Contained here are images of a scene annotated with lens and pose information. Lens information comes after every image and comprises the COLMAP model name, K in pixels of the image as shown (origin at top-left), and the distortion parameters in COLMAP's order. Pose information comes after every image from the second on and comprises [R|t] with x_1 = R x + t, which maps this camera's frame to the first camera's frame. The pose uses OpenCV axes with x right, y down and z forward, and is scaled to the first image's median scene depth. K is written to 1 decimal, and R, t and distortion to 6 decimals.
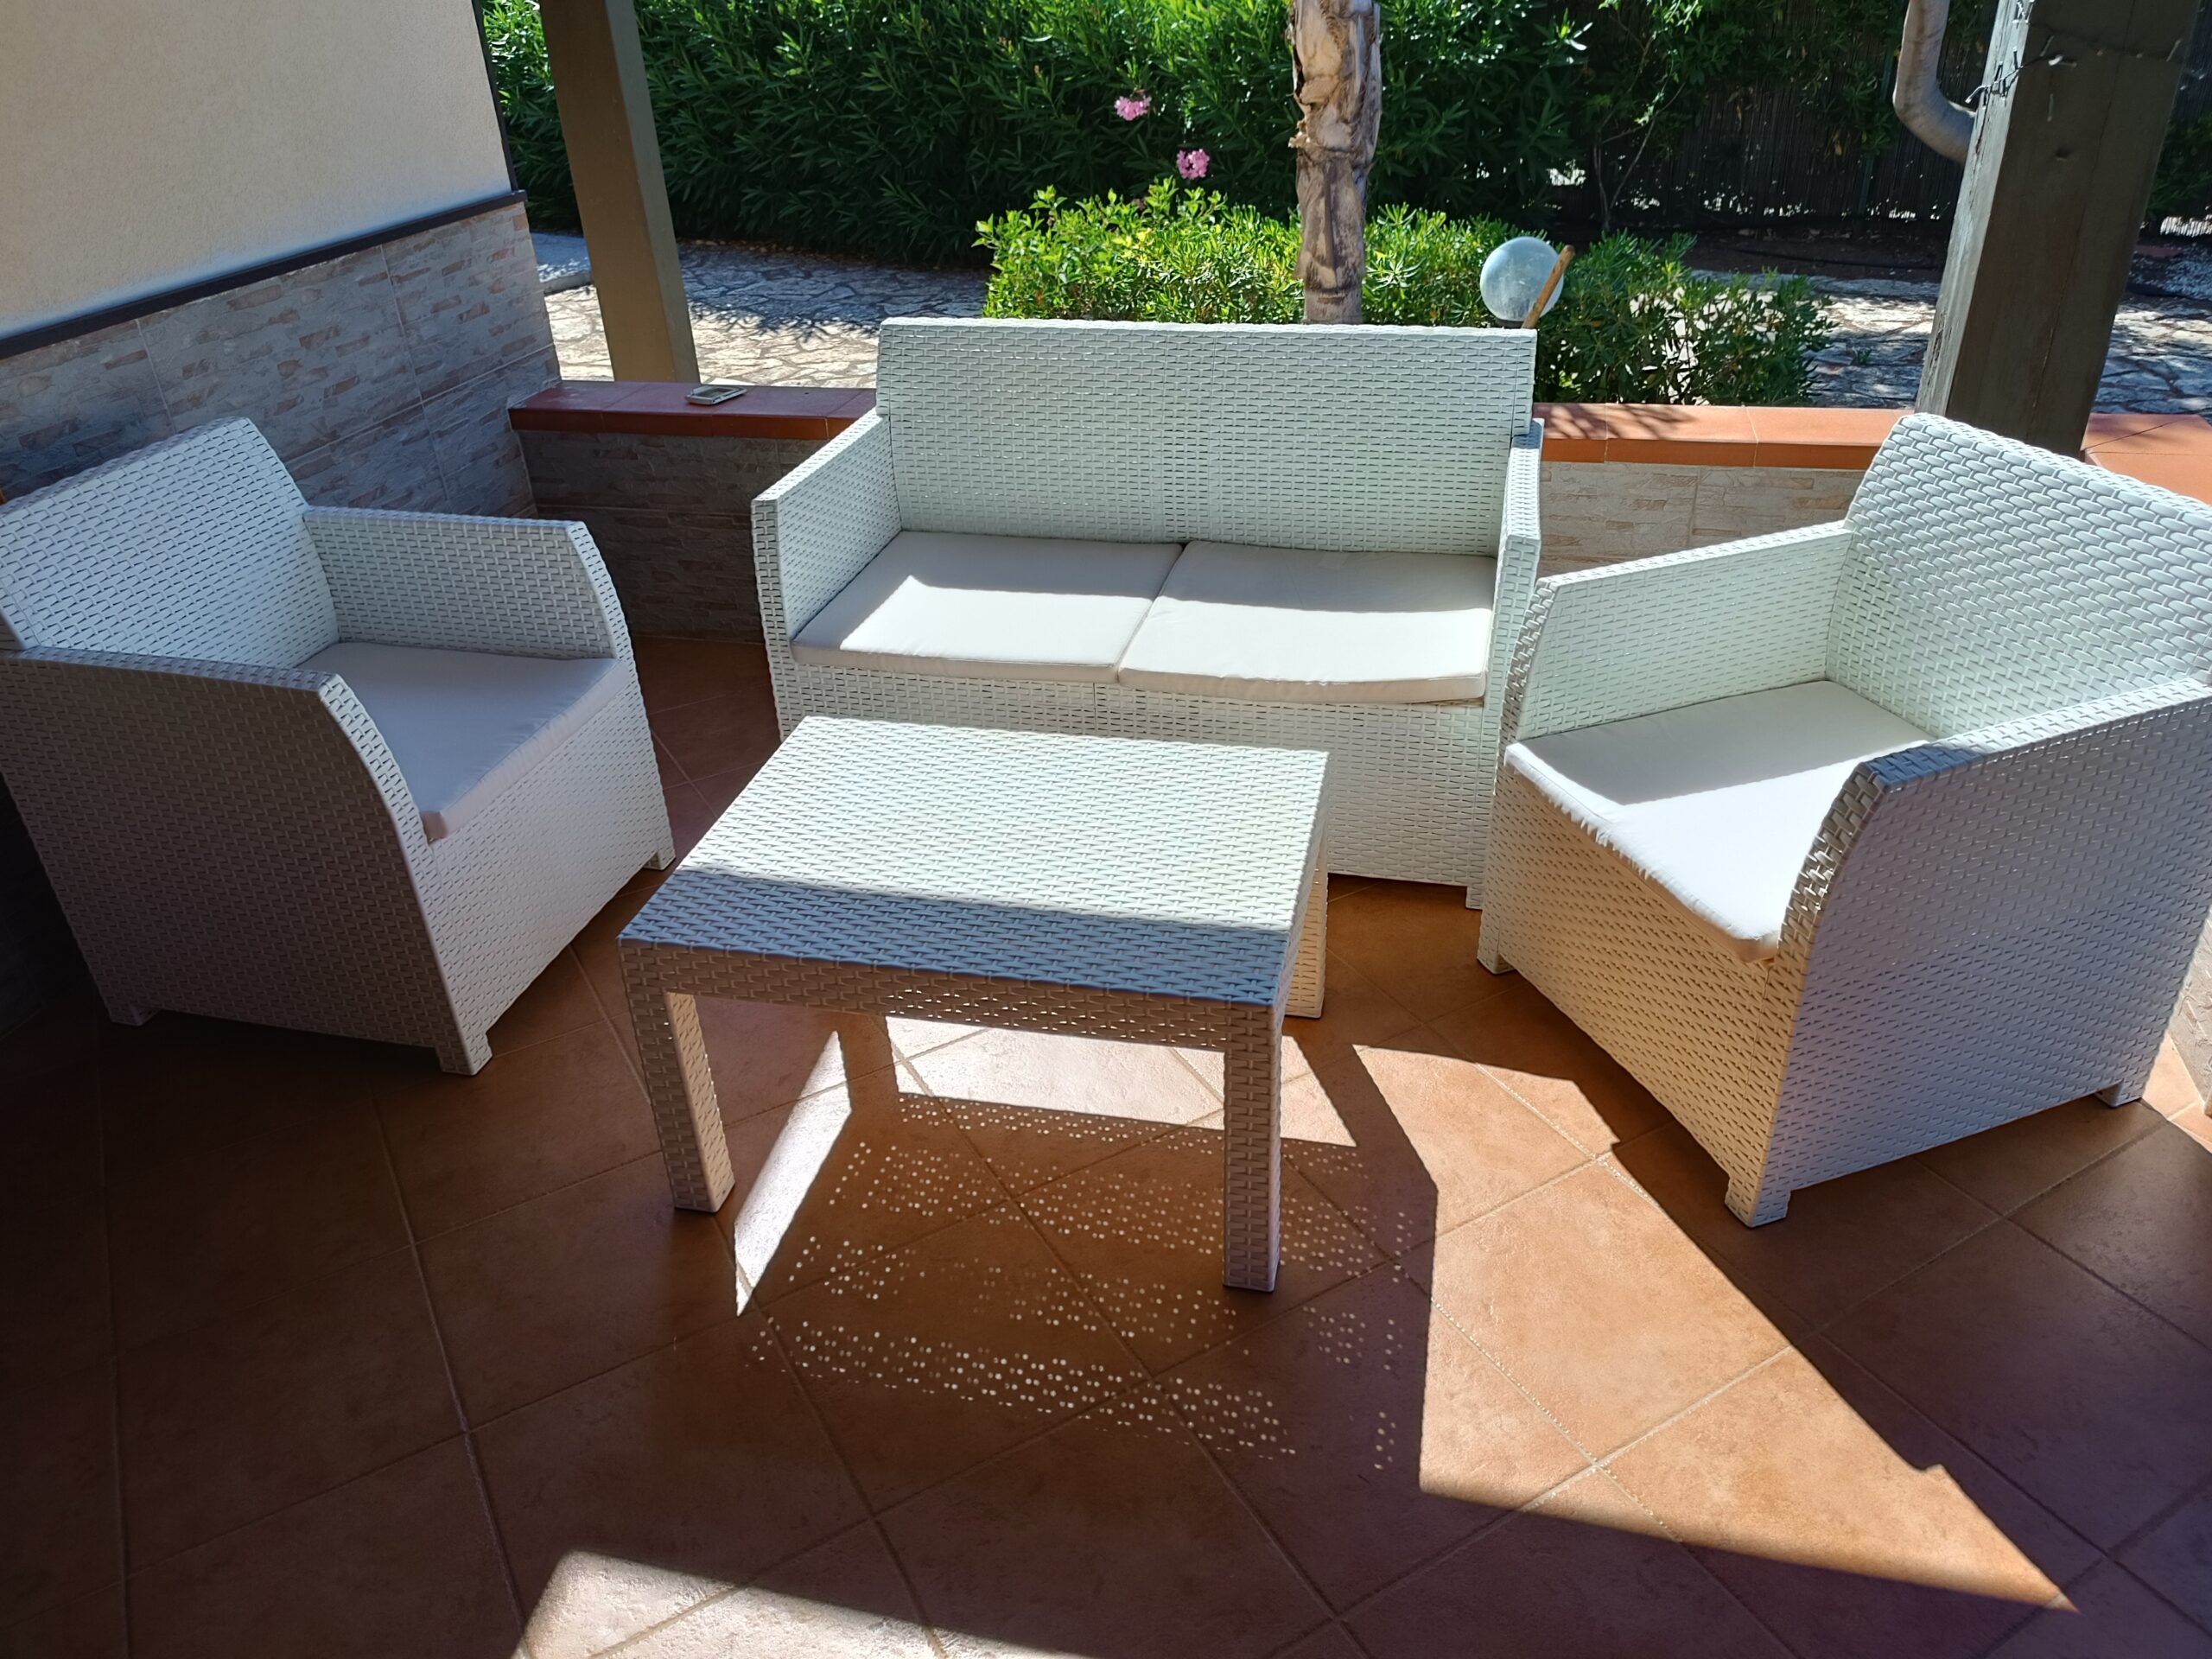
lens RADIAL K [[1596.9, 0, 1106.0], [0, 1596.9, 829.5], [0, 0, 1]] dist [0.001995, 0.001798]
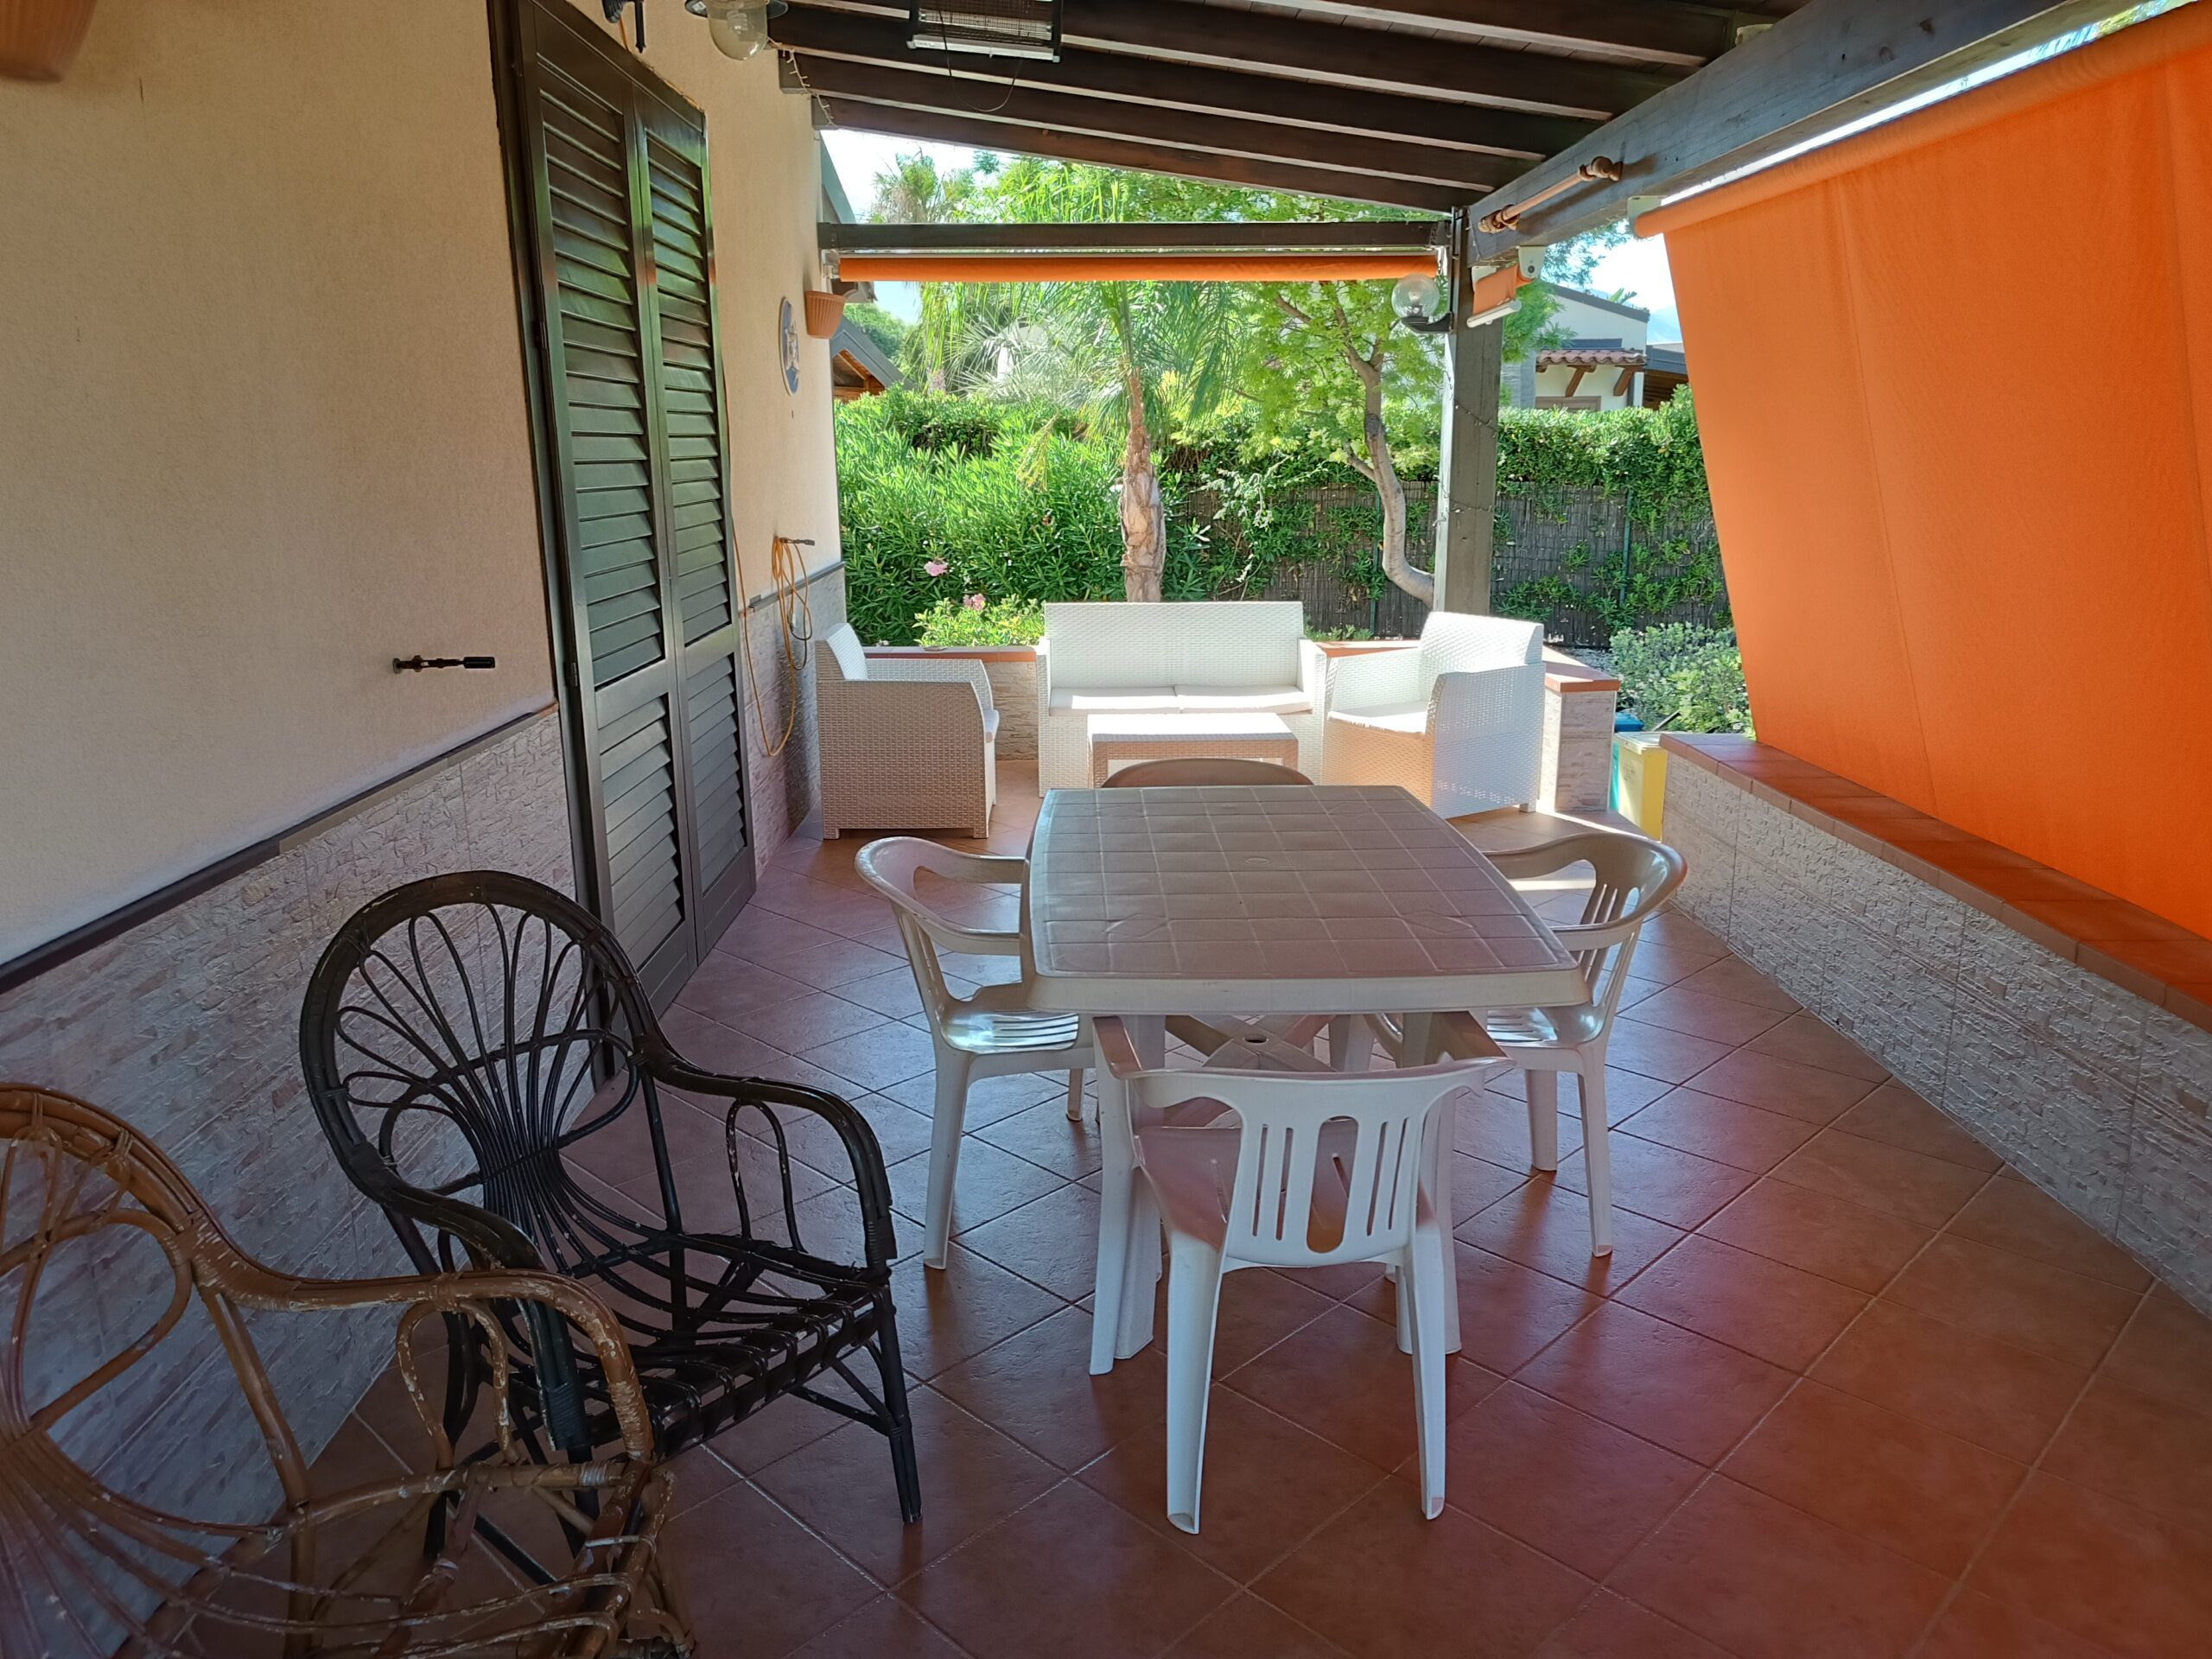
lens RADIAL K [[1472.8, 0, 1106.0], [0, 1472.8, 829.5], [0, 0, 1]] dist [-0.000252, -0.000042]
pose [[0.967707, -0.030077, 0.250278, -0.229048], [0.097054, 0.960772, -0.259803, 0.224550], [-0.232646, 0.275703, 0.932665, -0.381975]]
